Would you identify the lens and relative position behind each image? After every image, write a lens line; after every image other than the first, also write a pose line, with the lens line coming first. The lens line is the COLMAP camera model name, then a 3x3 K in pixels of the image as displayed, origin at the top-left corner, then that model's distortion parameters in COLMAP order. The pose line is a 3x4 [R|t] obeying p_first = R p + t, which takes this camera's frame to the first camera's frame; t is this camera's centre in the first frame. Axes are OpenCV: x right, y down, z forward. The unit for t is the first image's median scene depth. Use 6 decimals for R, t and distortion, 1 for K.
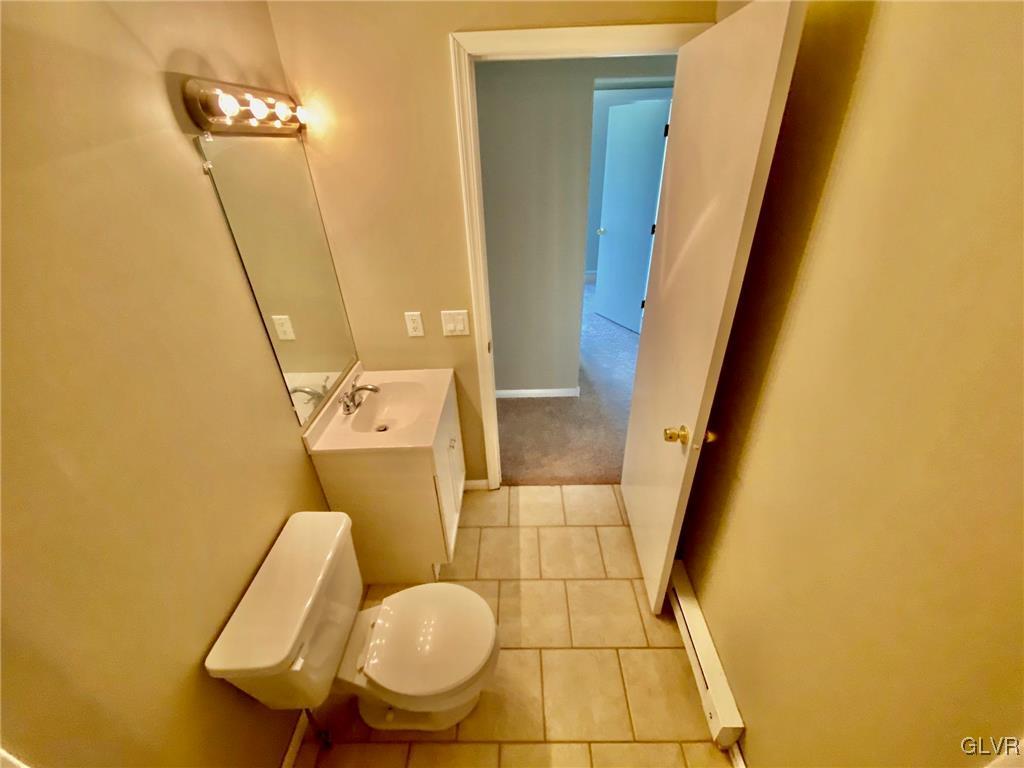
lens RADIAL K [[414.1, 0, 512.0], [0, 414.1, 384.0], [0, 0, 1]] dist [0.014633, -0.015845]
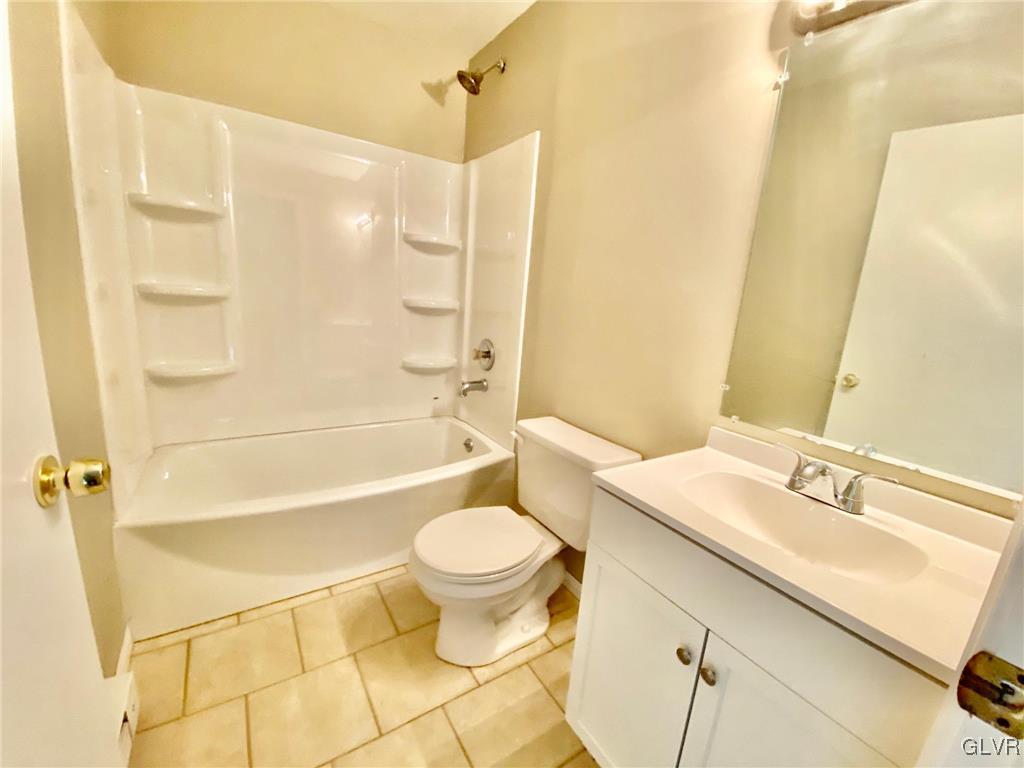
lens RADIAL K [[414.1, 0, 512.0], [0, 414.1, 384.0], [0, 0, 1]] dist [0.014633, -0.015845]
pose [[-0.831967, 0.083638, -0.548484, 0.231816], [-0.324691, 0.728217, 0.603552, -0.270282], [0.449896, 0.680224, -0.578697, 1.192662]]
